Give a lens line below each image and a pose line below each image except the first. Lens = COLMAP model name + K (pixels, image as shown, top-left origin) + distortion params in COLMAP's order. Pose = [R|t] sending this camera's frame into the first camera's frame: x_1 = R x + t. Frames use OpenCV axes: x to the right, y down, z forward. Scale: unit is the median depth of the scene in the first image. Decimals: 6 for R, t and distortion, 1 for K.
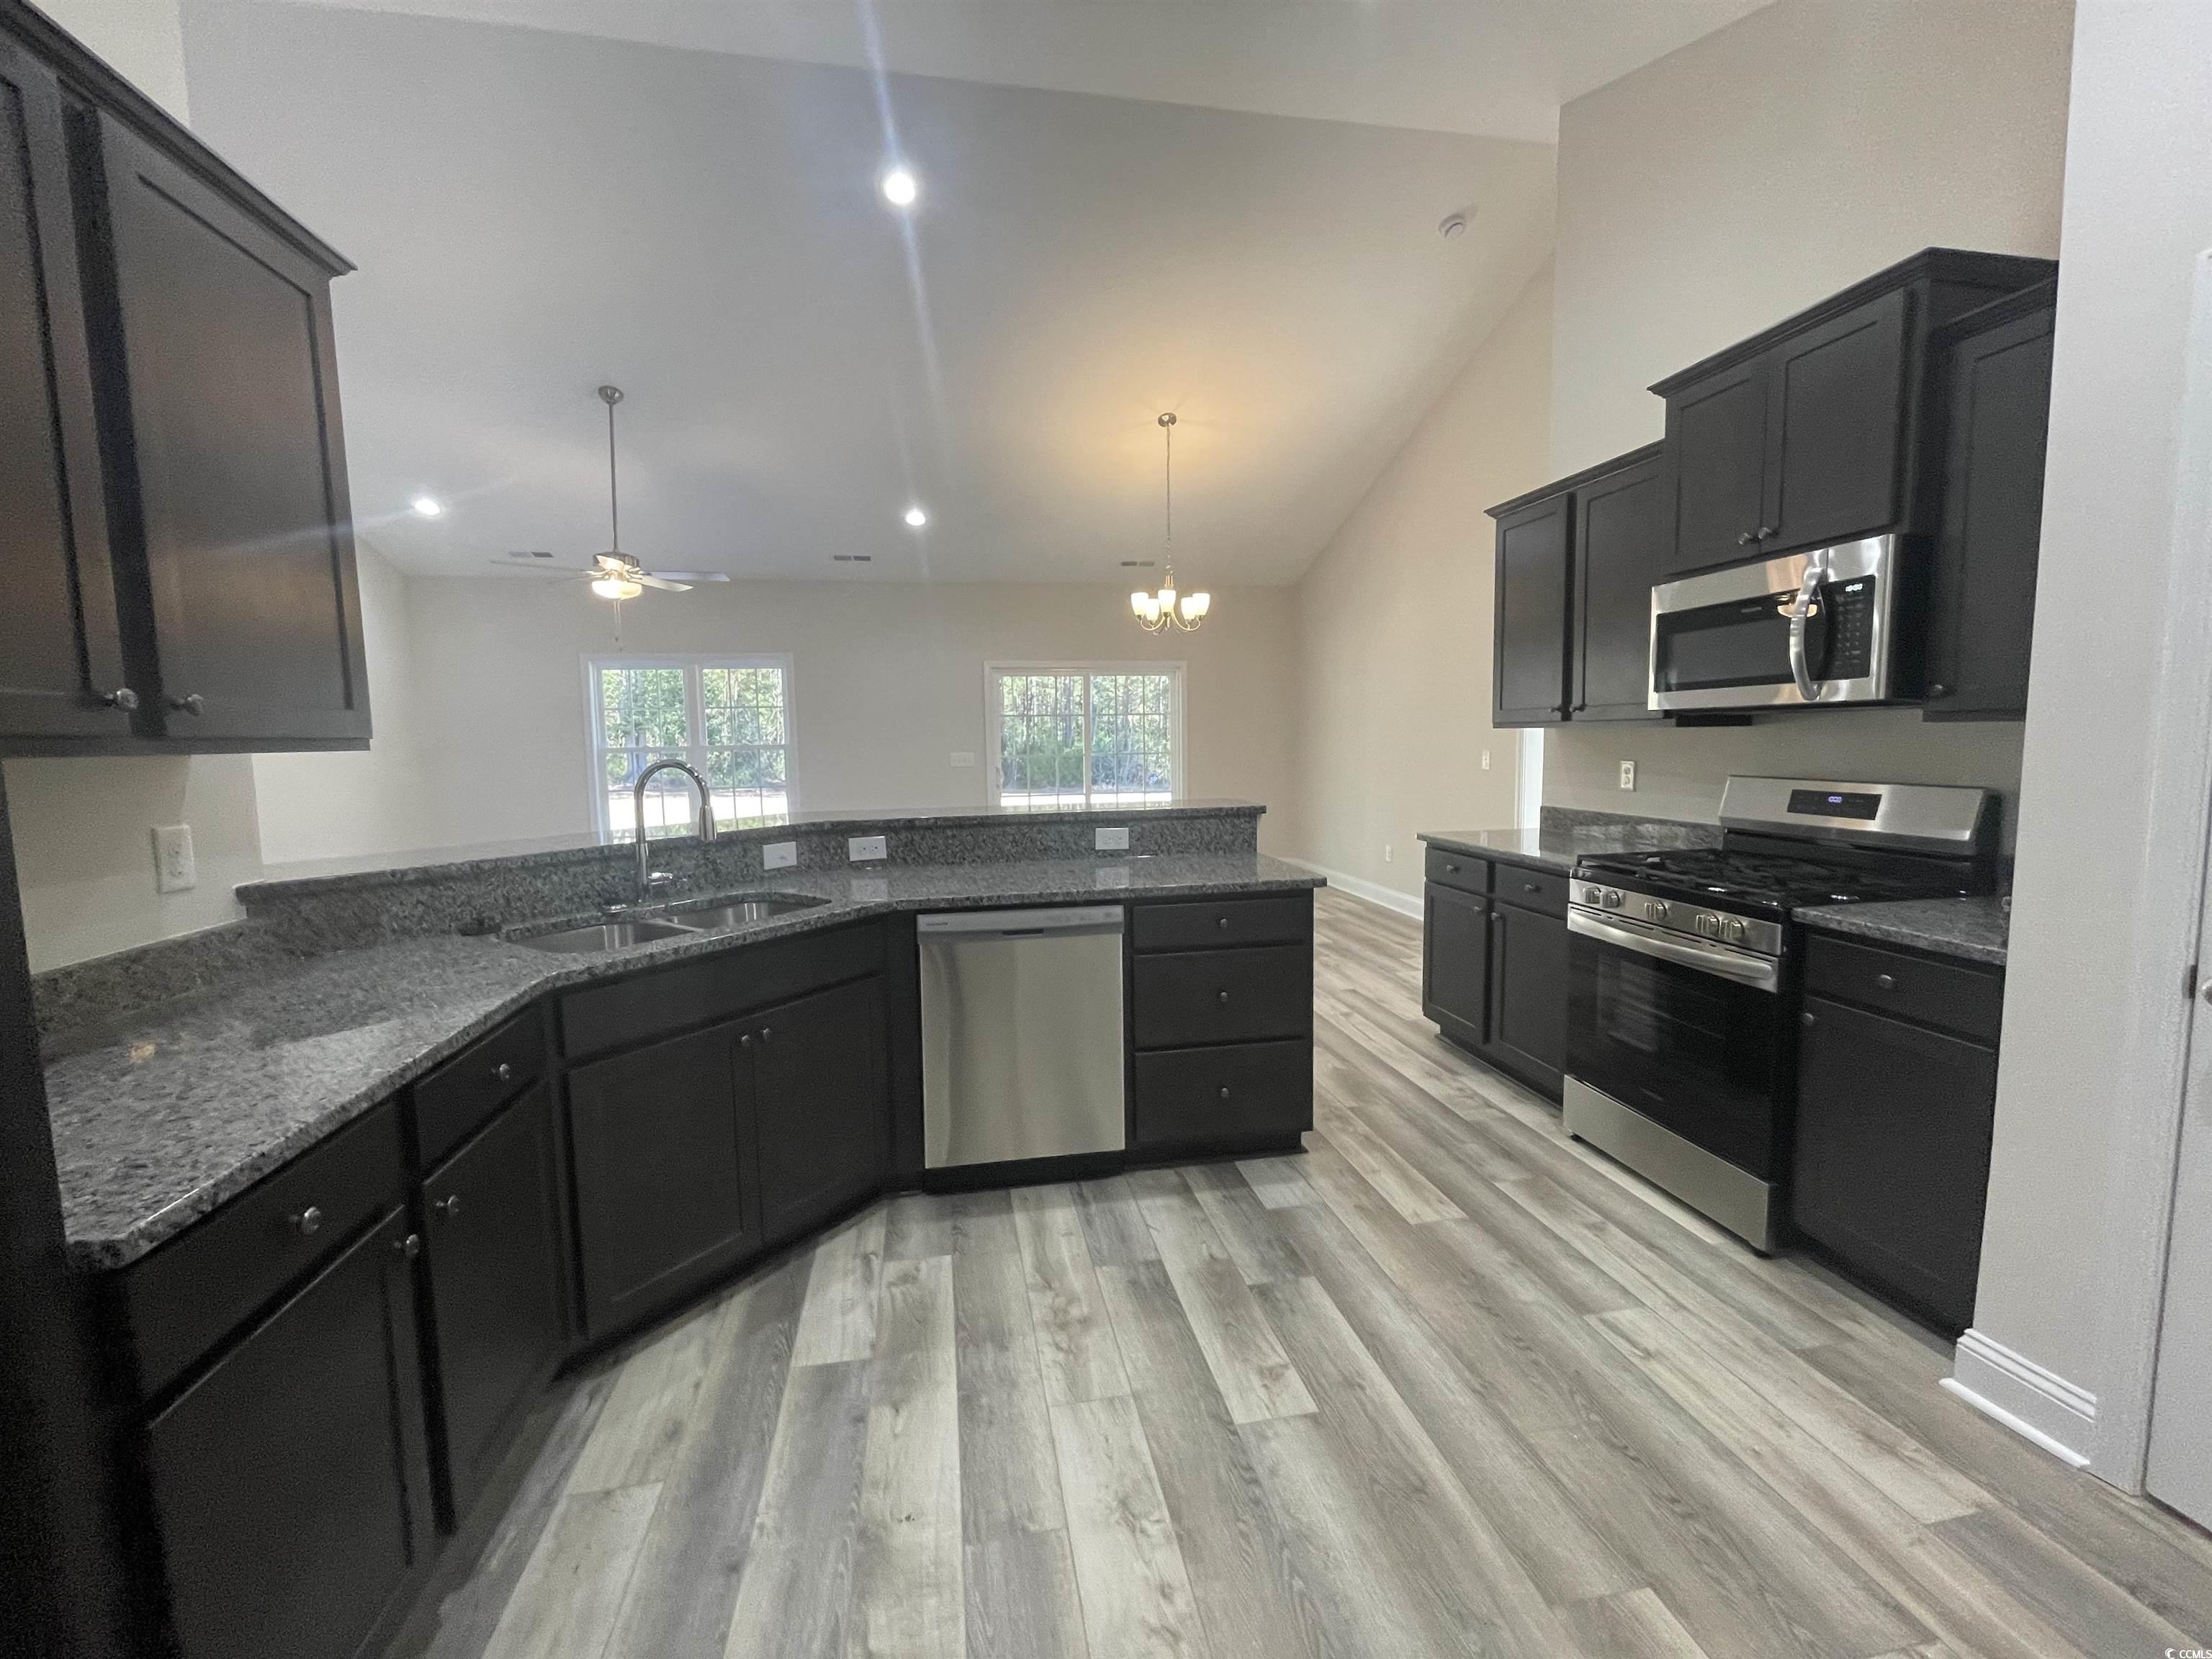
lens RADIAL K [[901.4, 0, 1097.7], [0, 901.4, 818.5], [0, 0, 1]] dist [-0.000936, 0.000220]
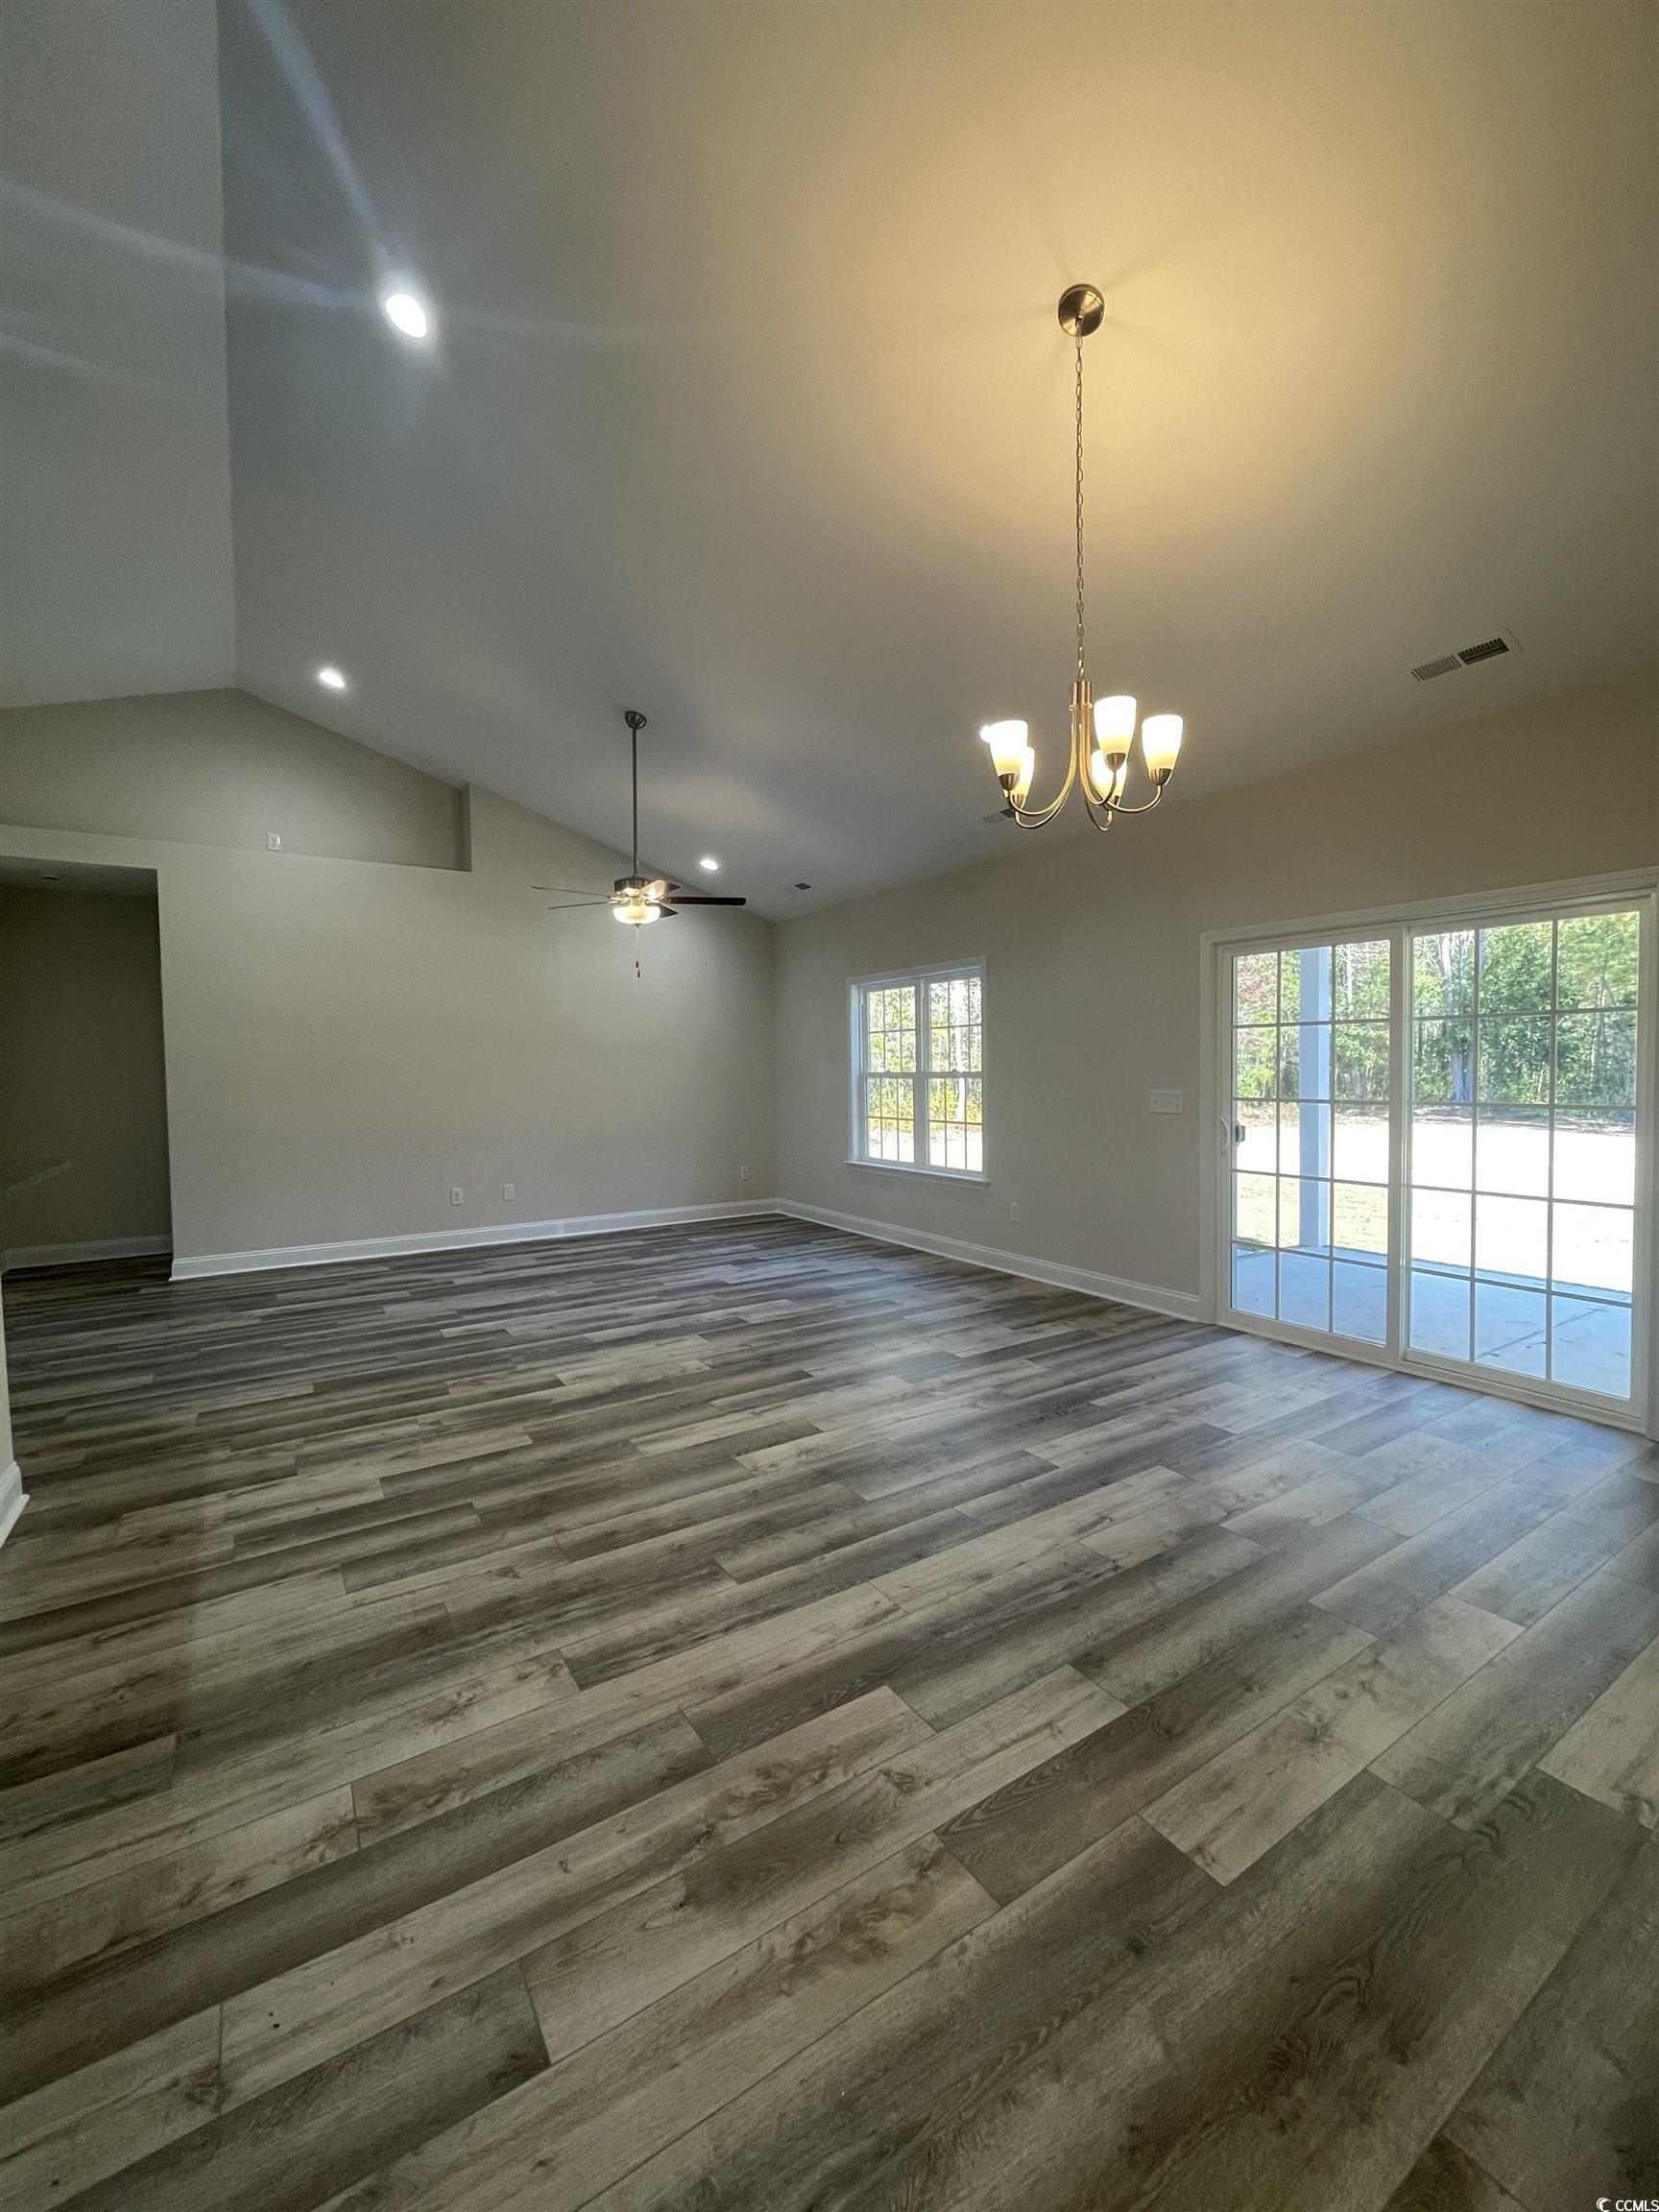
lens RADIAL K [[901.4, 0, 846.9], [0, 901.4, 1104.9], [0, 0, 1]] dist [-0.000936, 0.000220]
pose [[0.387466, 0.049253, -0.920567, 1.210080], [-0.079142, 0.996662, 0.020014, -0.215527], [0.918480, 0.065101, 0.390071, 2.109559]]
